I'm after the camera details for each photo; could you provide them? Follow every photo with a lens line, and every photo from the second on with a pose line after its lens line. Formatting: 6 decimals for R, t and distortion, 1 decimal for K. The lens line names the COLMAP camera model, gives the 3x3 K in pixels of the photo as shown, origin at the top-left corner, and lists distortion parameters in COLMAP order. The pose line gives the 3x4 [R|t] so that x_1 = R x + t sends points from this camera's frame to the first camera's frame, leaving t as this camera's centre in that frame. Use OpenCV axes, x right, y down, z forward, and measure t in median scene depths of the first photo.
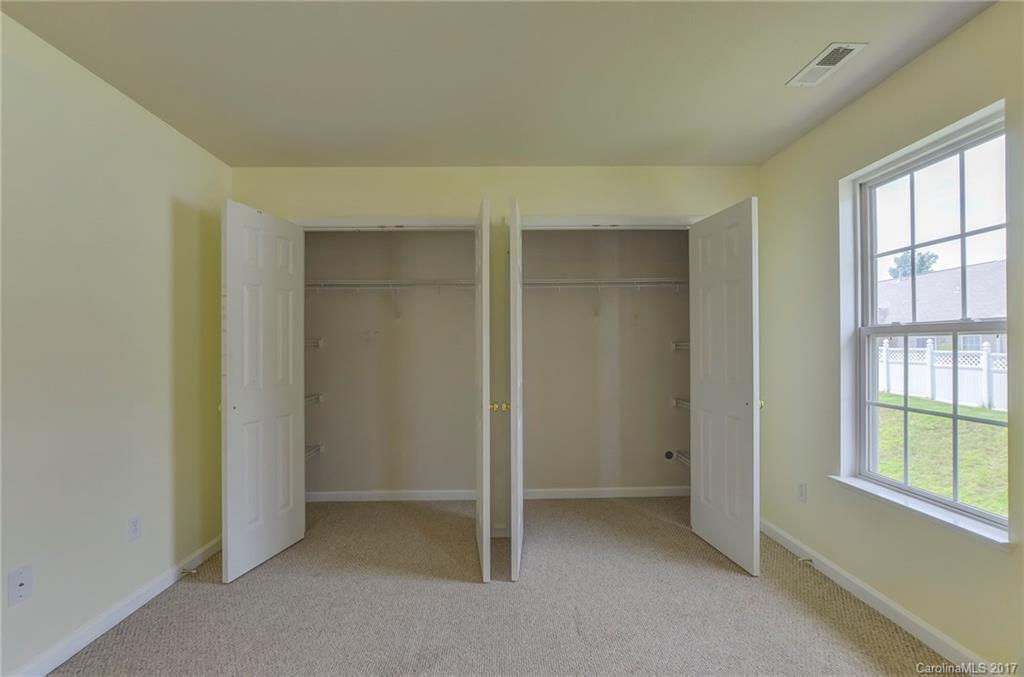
lens RADIAL K [[459.9, 0, 505.5], [0, 459.9, 345.6], [0, 0, 1]] dist [-0.017290, 0.005595]
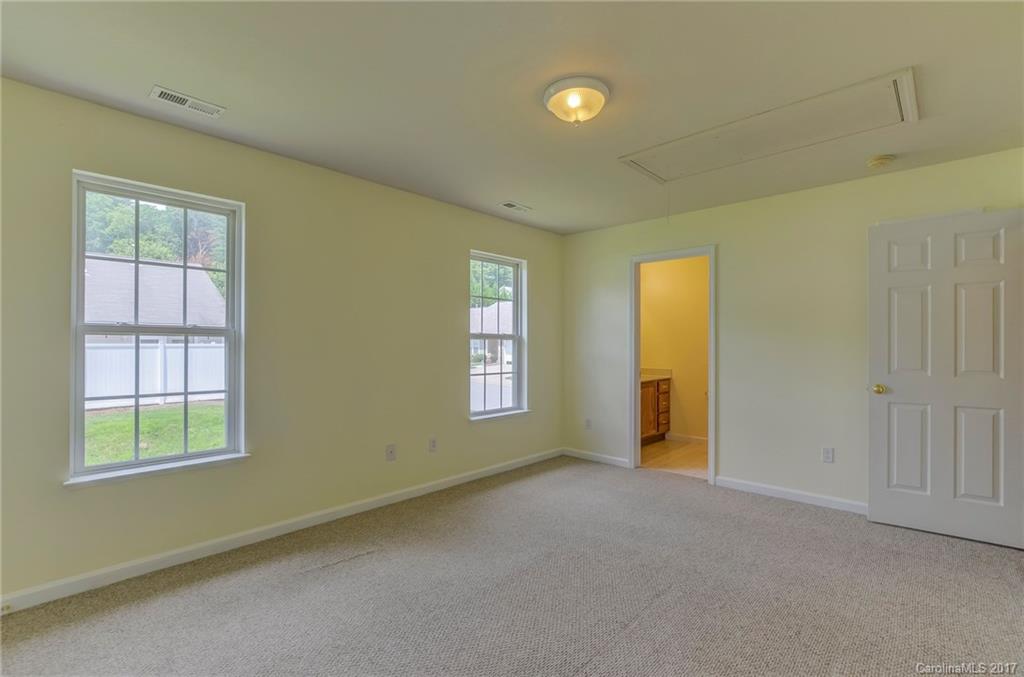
lens RADIAL K [[459.9, 0, 505.5], [0, 459.9, 345.6], [0, 0, 1]] dist [-0.017290, 0.005595]
pose [[-0.706933, 0.004383, 0.707267, -0.694435], [-0.000724, 0.999976, -0.006920, 0.014684], [-0.707280, -0.005404, -0.706913, 1.244186]]
